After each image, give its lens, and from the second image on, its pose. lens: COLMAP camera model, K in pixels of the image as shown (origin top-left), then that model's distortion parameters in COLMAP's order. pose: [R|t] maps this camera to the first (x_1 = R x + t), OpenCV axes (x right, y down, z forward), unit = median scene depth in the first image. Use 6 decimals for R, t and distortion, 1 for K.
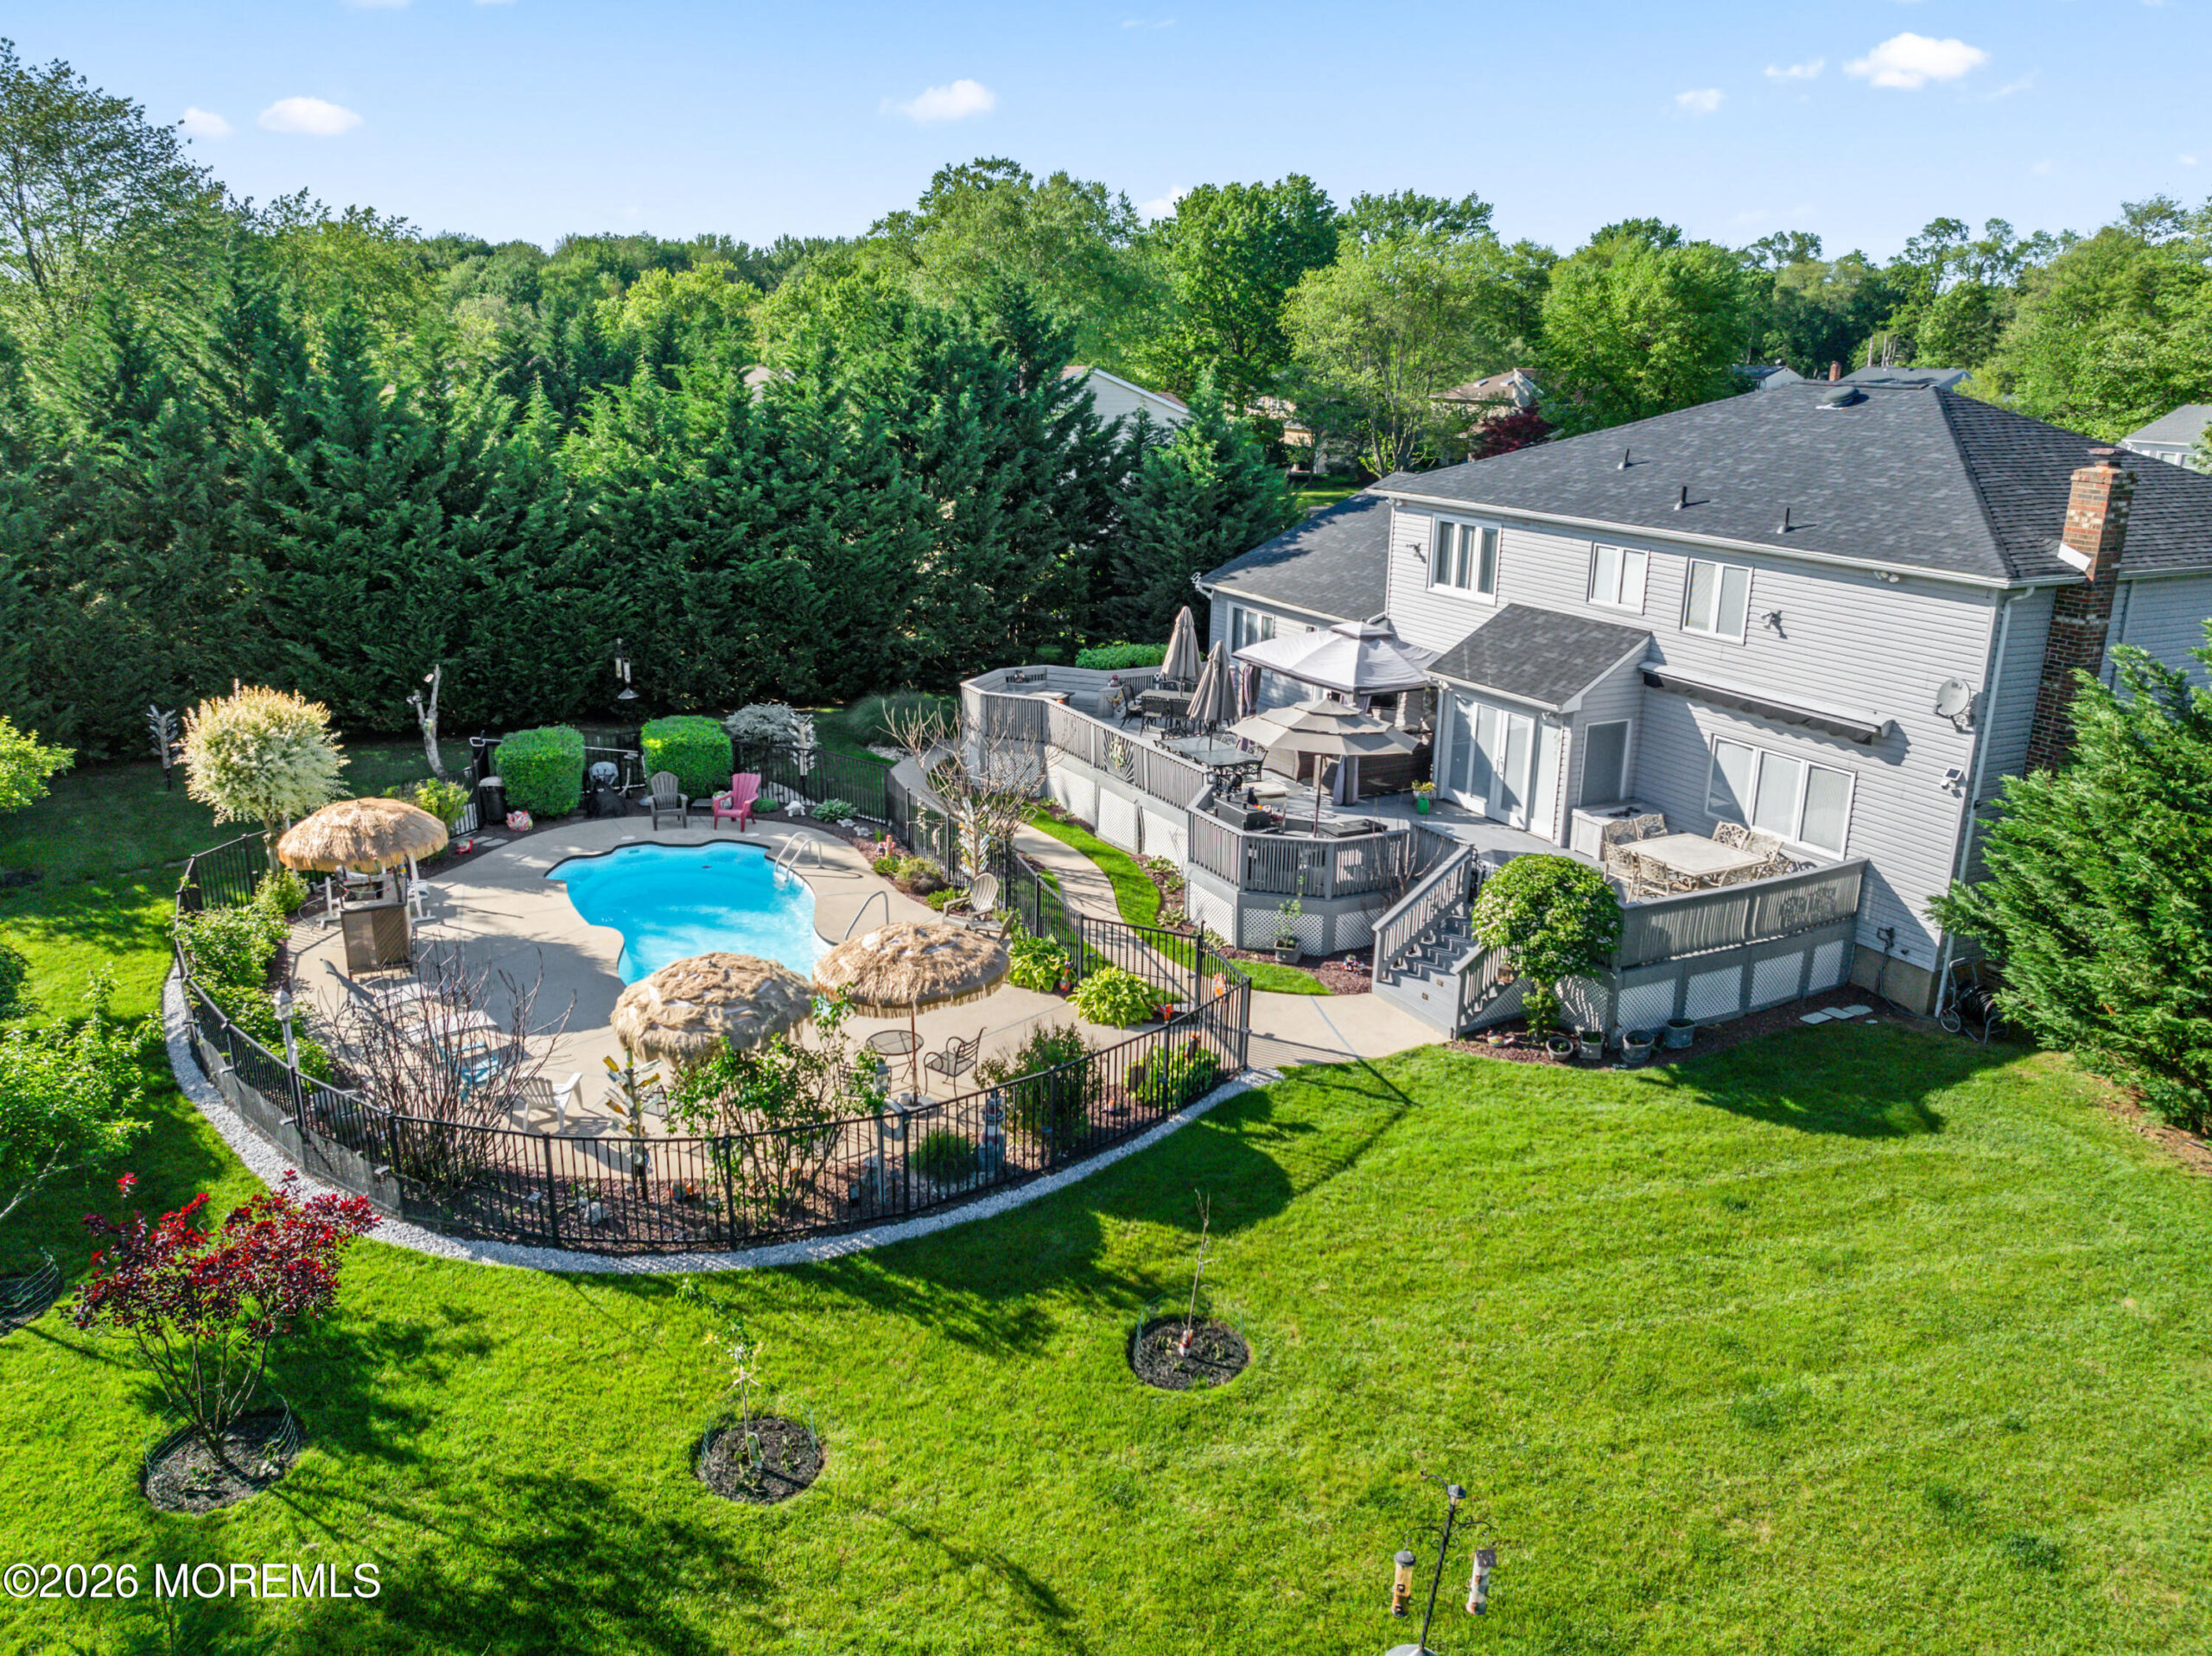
lens RADIAL K [[1568.7, 0, 1150.7], [0, 1568.7, 817.5], [0, 0, 1]] dist [0.005600, -0.072811]
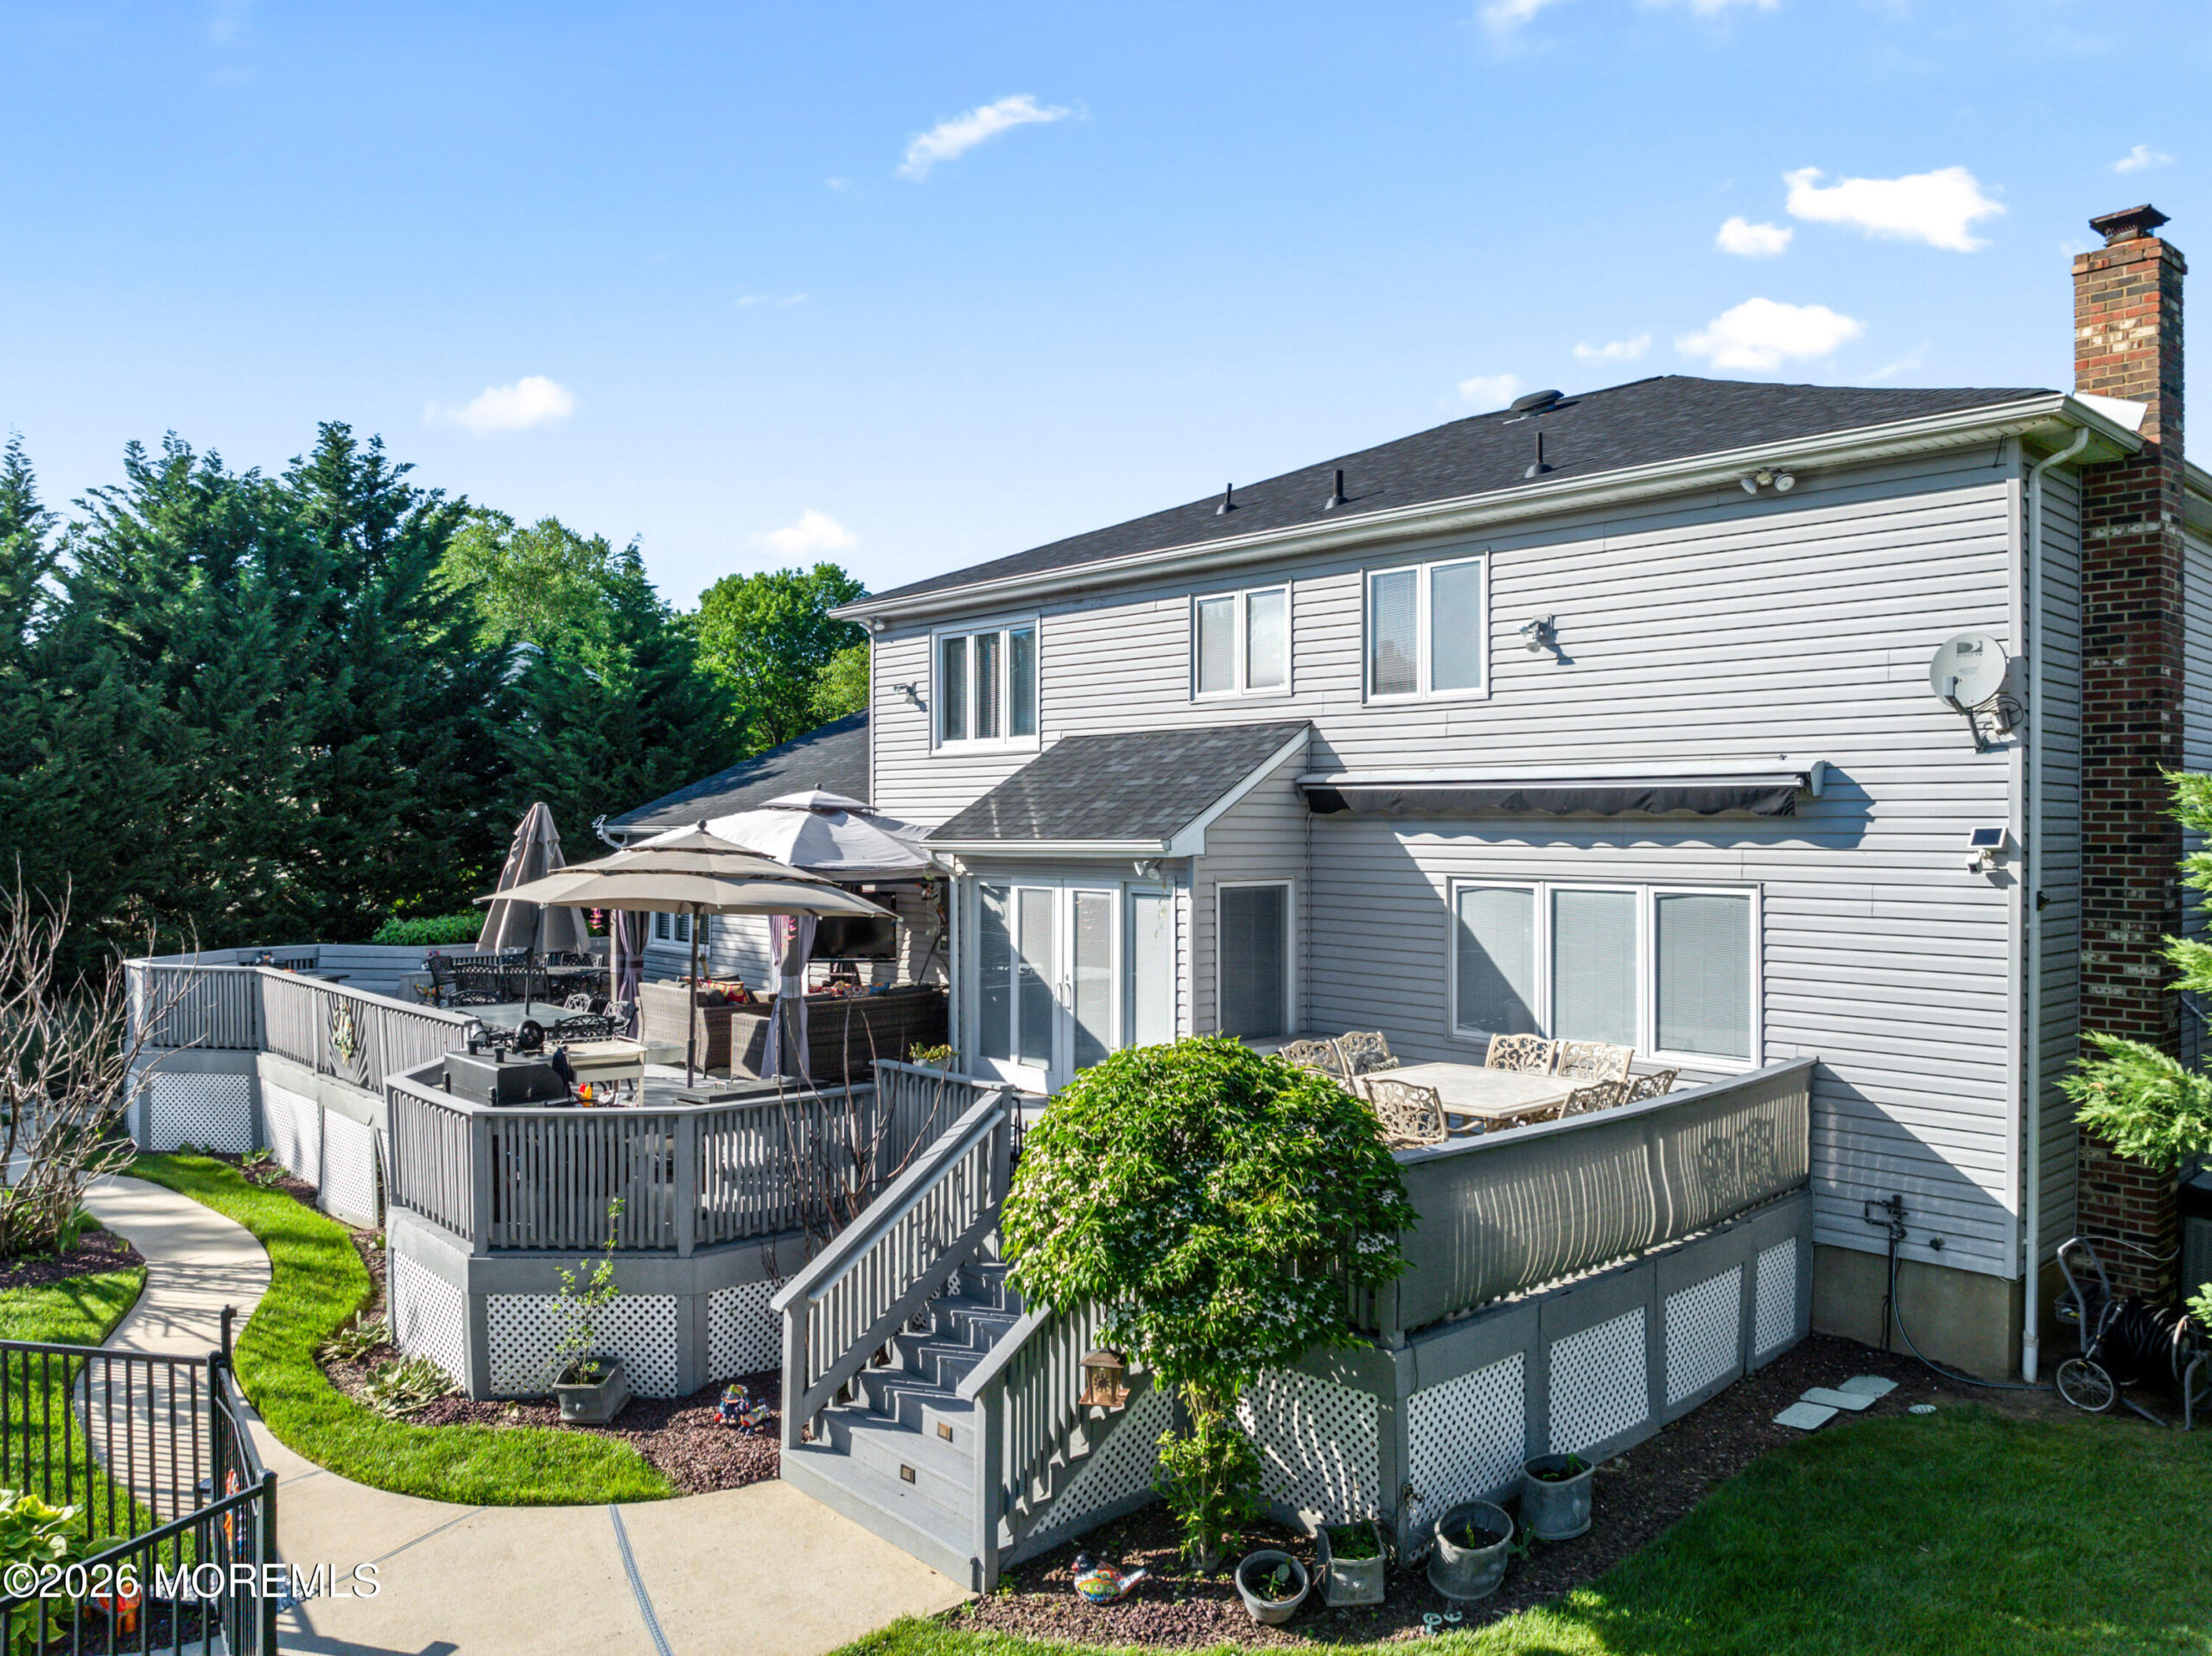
lens RADIAL K [[1561.0, 0, 1106.0], [0, 1561.0, 828.0], [0, 0, 1]] dist [-0.033573, -0.004837]
pose [[0.971218, -0.022344, 0.237141, 0.129004], [0.087037, 0.960035, -0.266003, 0.064379], [-0.221720, 0.278987, 0.934348, 0.563891]]
